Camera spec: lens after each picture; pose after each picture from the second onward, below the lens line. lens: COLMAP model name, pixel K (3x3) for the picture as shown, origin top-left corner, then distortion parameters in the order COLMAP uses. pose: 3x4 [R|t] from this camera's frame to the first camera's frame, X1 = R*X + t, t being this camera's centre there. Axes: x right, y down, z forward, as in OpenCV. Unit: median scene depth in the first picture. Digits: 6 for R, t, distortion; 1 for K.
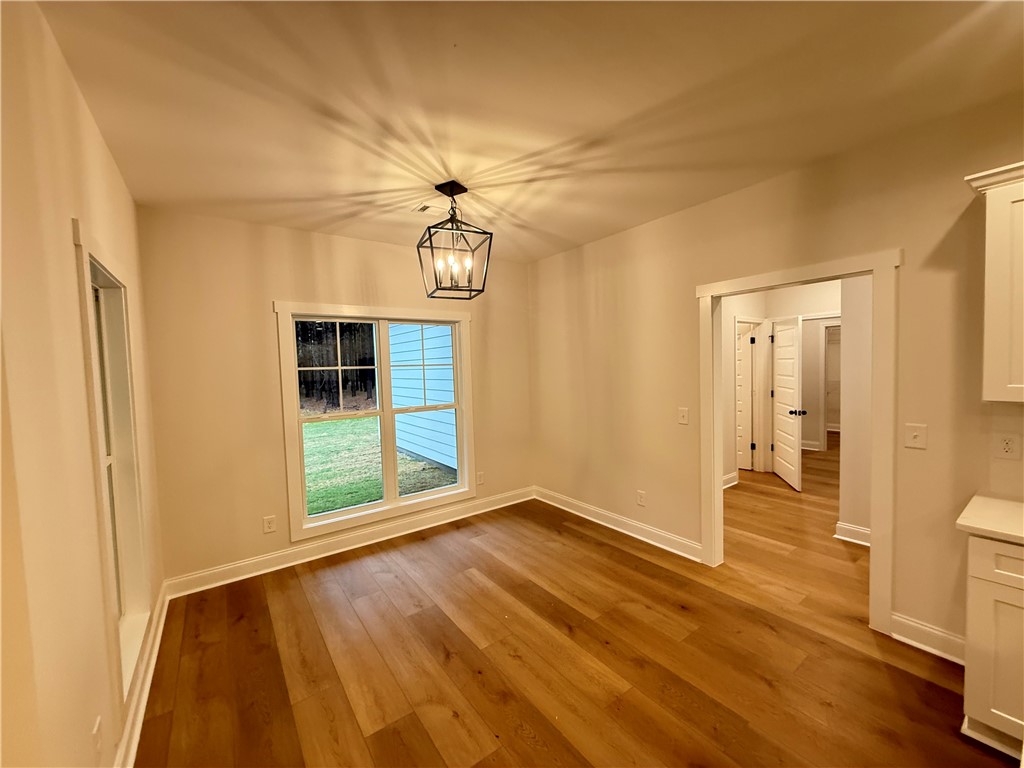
lens RADIAL K [[407.0, 0, 511.9], [0, 407.0, 382.9], [0, 0, 1]] dist [-0.002375, -0.000032]
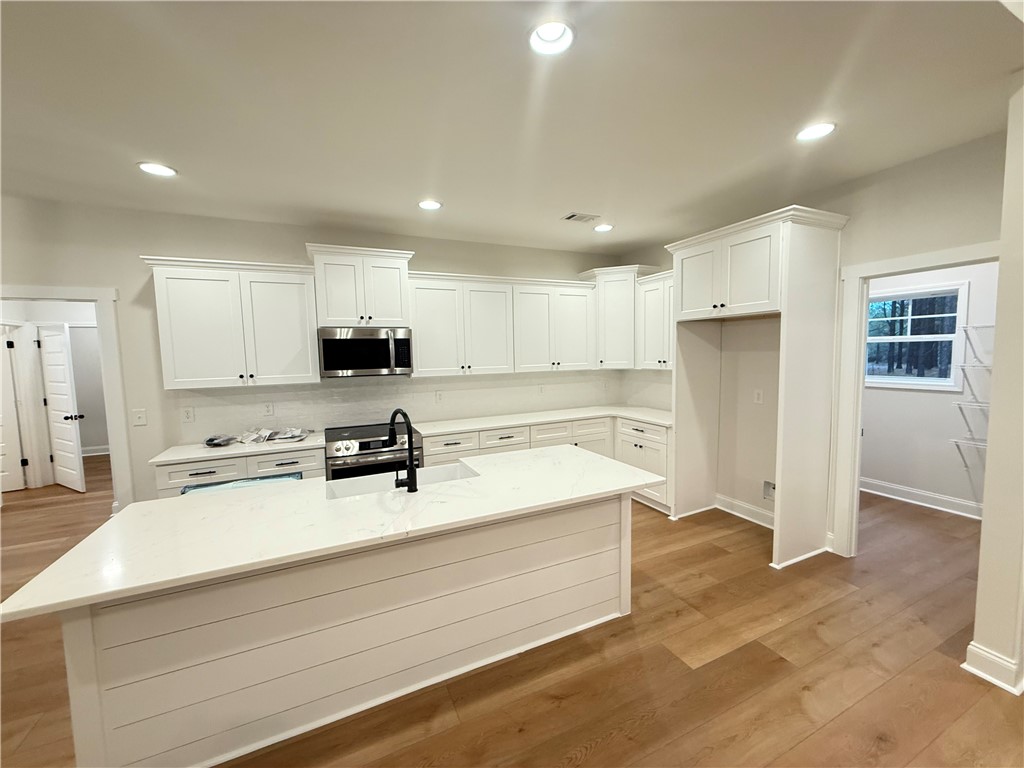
lens RADIAL K [[407.0, 0, 512.4], [0, 407.0, 382.8], [0, 0, 1]] dist [-0.002375, -0.000032]
pose [[0.186584, -0.050228, 0.981154, -0.082409], [0.061453, 0.997333, 0.039370, 0.012366], [-0.980515, 0.052949, 0.189173, -0.254746]]
